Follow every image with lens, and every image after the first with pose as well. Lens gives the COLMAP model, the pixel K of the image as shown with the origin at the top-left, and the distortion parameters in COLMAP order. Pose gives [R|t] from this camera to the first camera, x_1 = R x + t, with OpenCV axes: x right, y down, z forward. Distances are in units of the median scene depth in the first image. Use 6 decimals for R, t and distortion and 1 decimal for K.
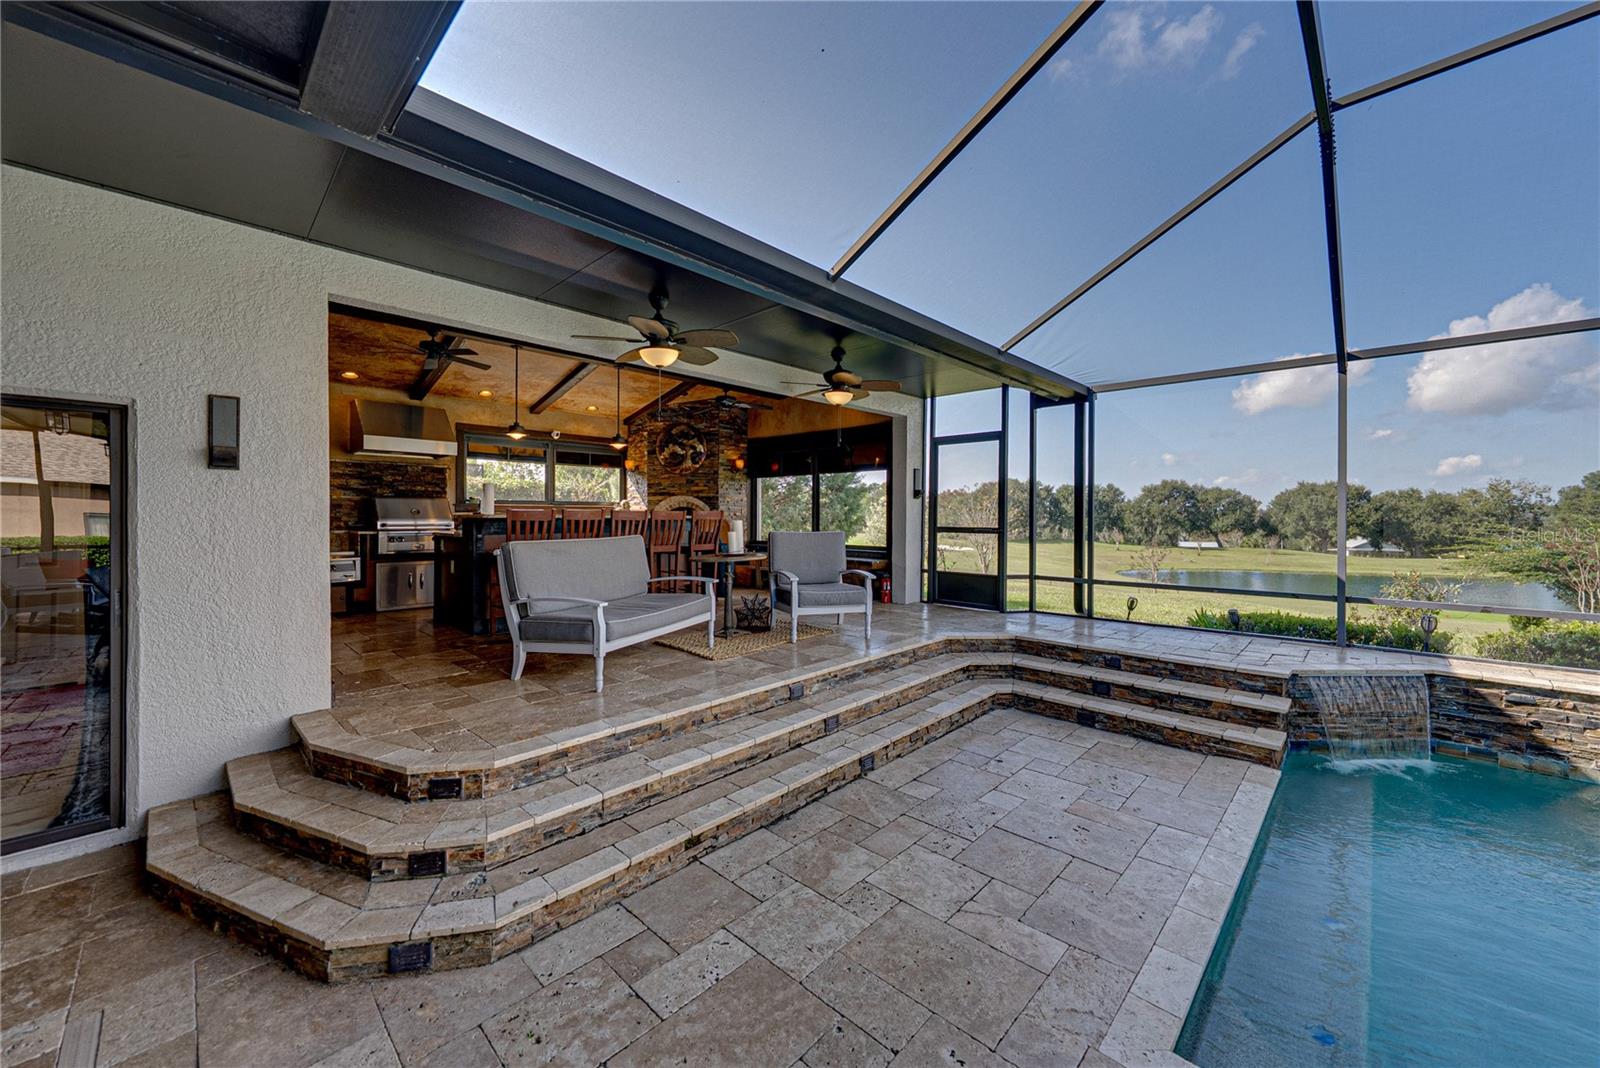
lens RADIAL K [[596.4, 0, 812.3], [0, 596.4, 514.4], [0, 0, 1]] dist [-0.000796, 0.000215]
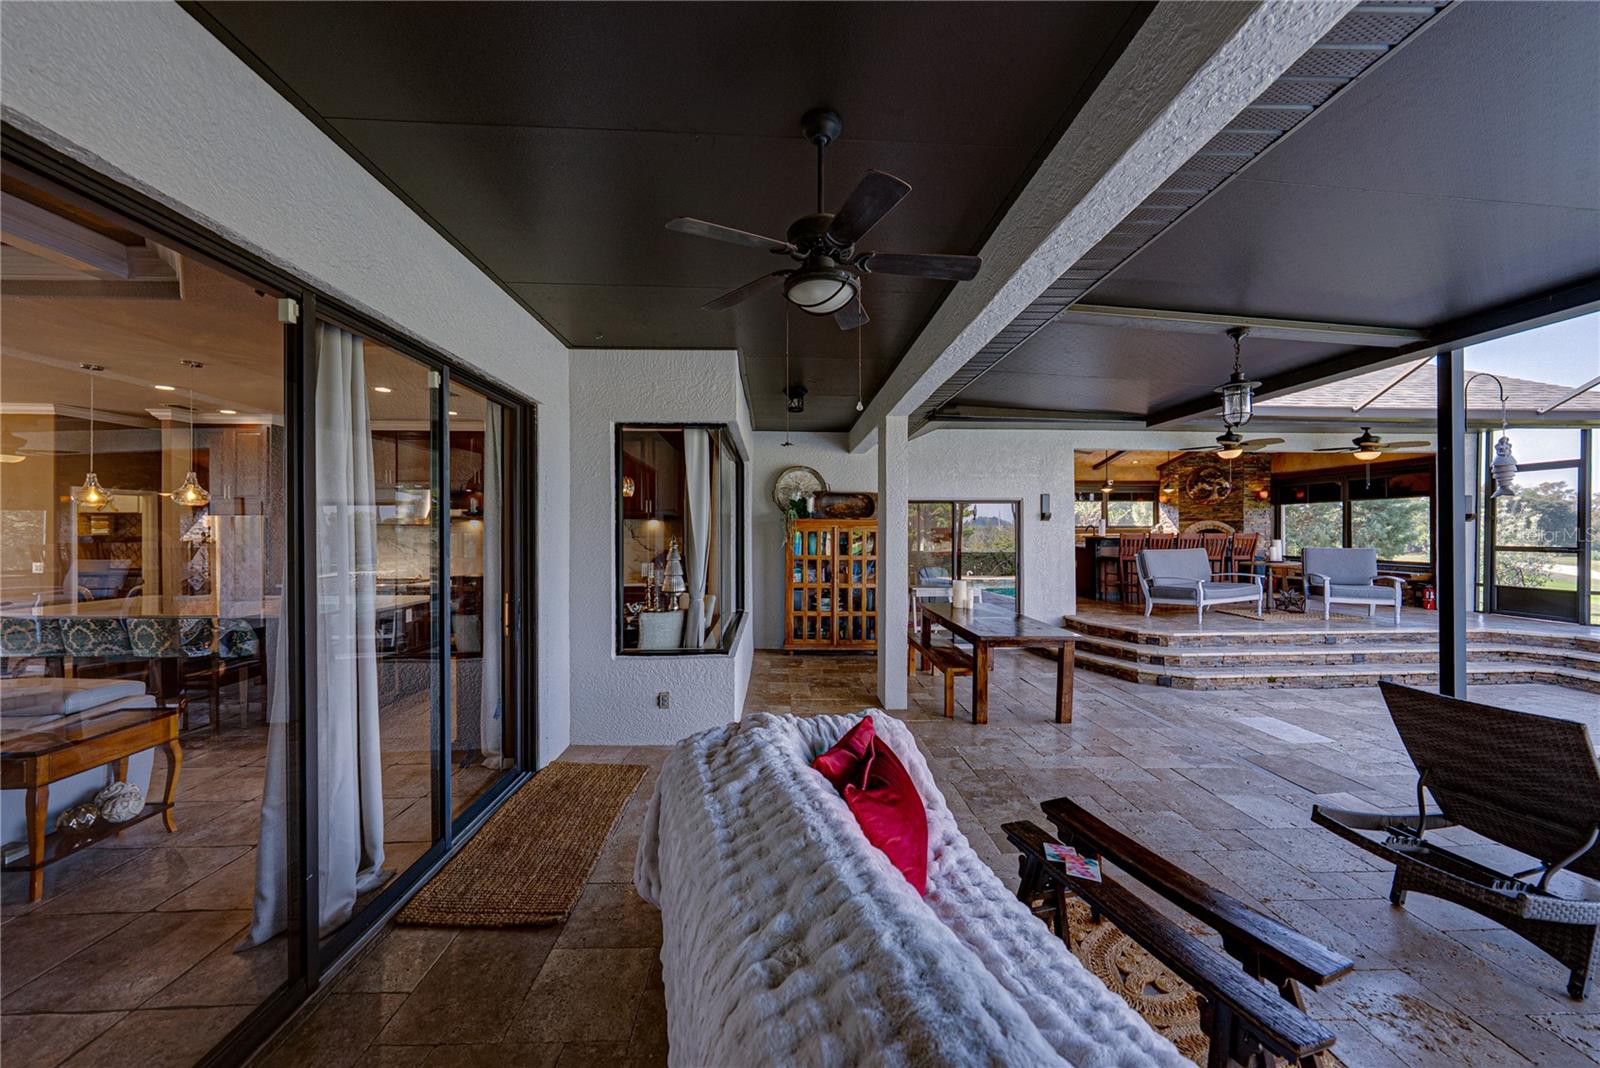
lens RADIAL K [[563.7, 0, 803.6], [0, 563.7, 531.8], [0, 0, 1]] dist [-0.002363, 0.000108]
pose [[0.720690, -0.004560, -0.693243, 0.002616], [0.005389, 0.999985, -0.000975, -0.013278], [0.693237, -0.003033, 0.720704, -0.732785]]
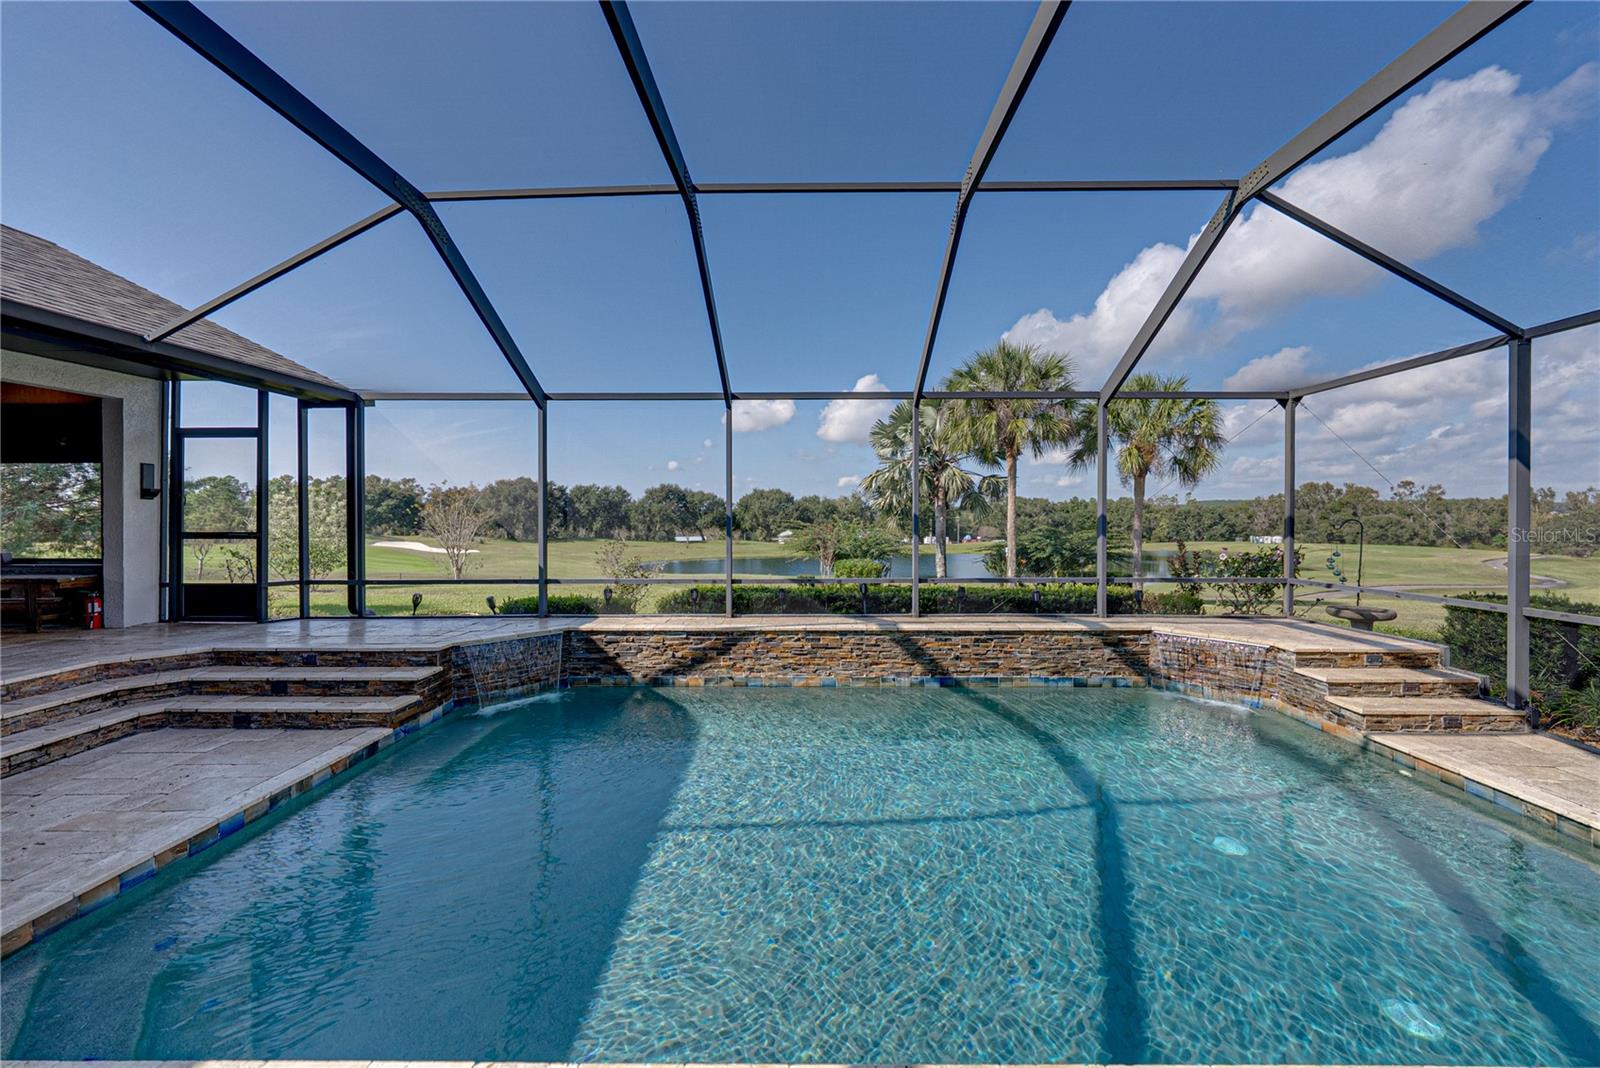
lens RADIAL K [[584.1, 0, 802.2], [0, 584.1, 520.6], [0, 0, 1]] dist [-0.002417, 0.000154]
pose [[0.734955, -0.010884, 0.678029, 0.322965], [0.002926, 0.999913, 0.012879, -0.004800], [-0.678110, -0.007482, 0.734923, -0.240303]]
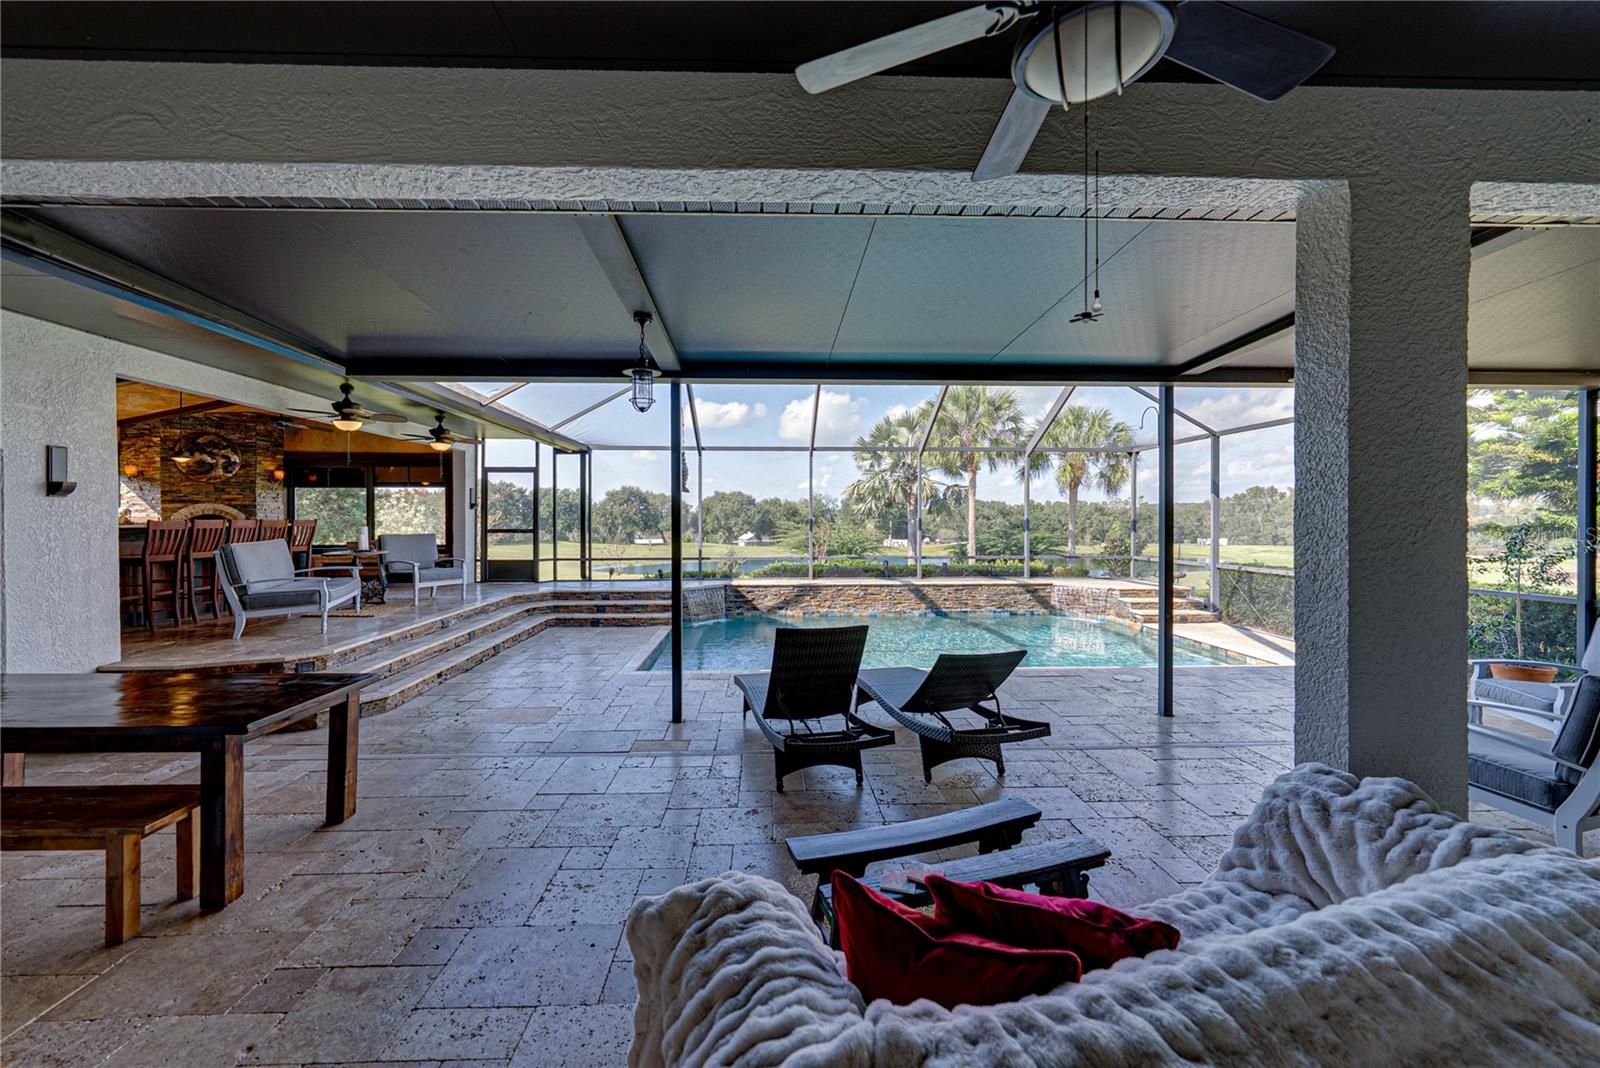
lens RADIAL K [[605.6, 0, 782.8], [0, 605.6, 521.4], [0, 0, 1]] dist [-0.001193, -0.000248]
pose [[0.703239, -0.008538, 0.710902, -0.355377], [0.001811, 0.999946, 0.010218, -0.012520], [-0.710951, -0.005898, 0.703217, -0.577234]]
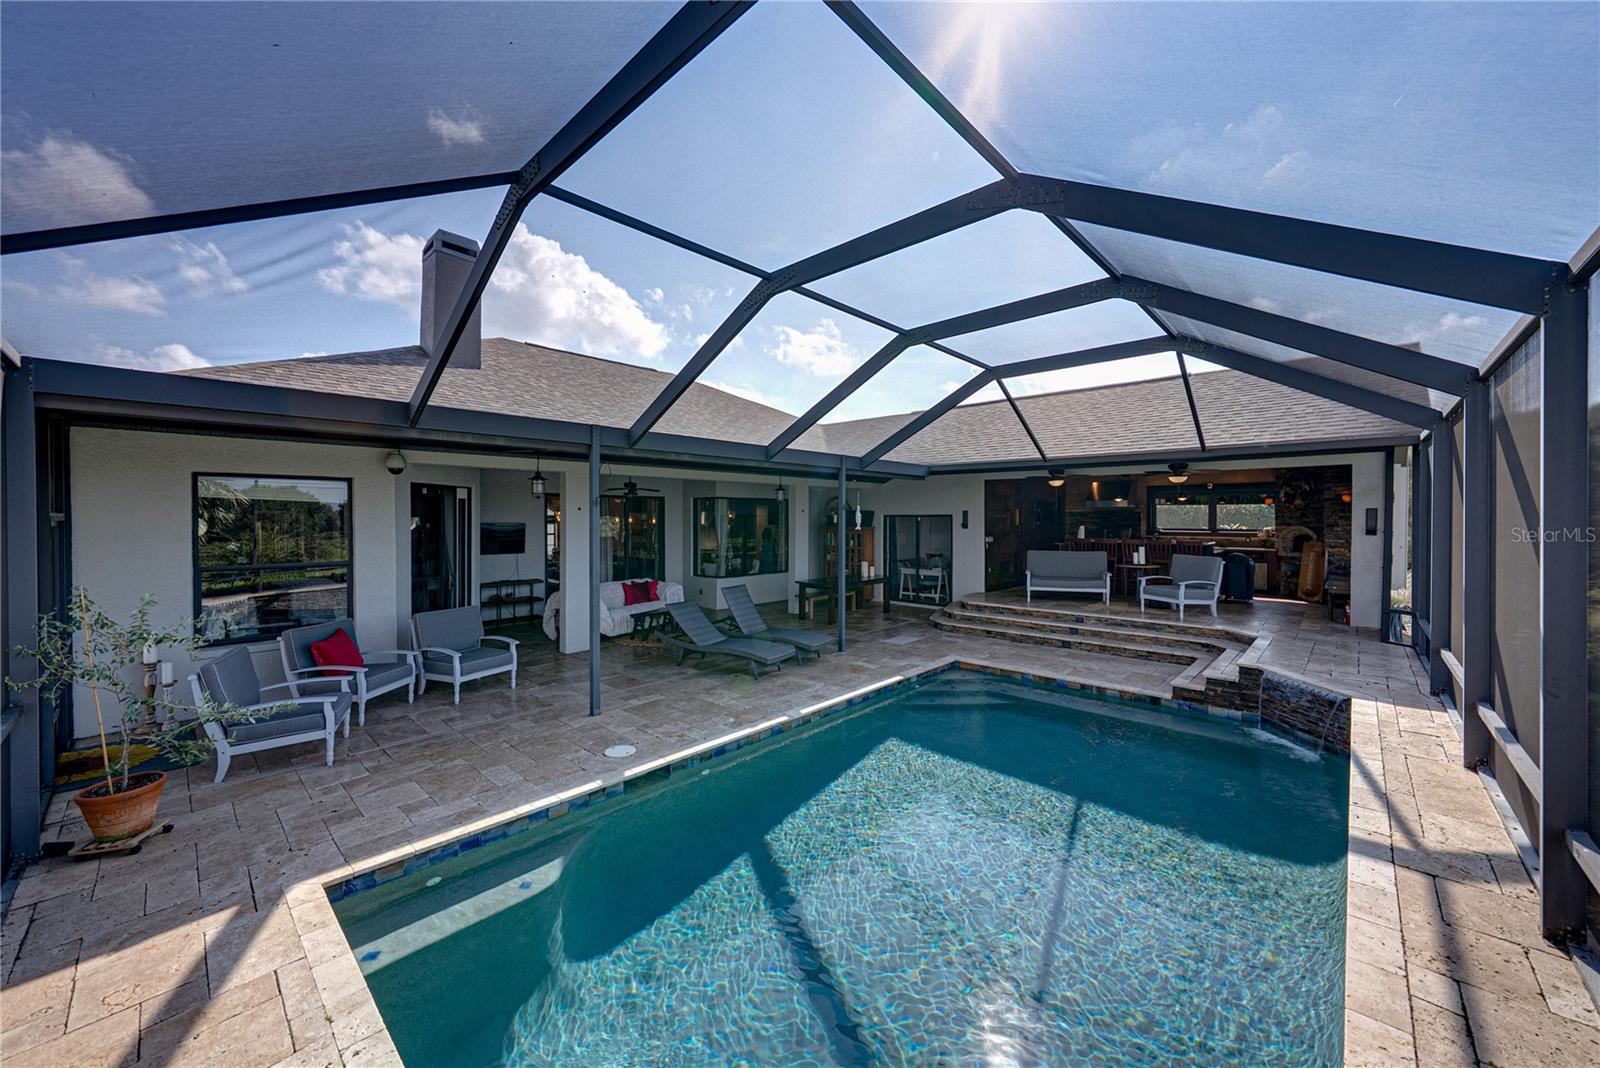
lens RADIAL K [[600.0, 0, 794.3], [0, 600.0, 519.1], [0, 0, 1]] dist [0.019464, 0.000087]
pose [[0.002800, 0.000895, -0.999996, 1.431415], [0.003309, 0.999994, 0.000904, -0.067194], [0.999991, -0.003311, 0.002797, -0.090905]]
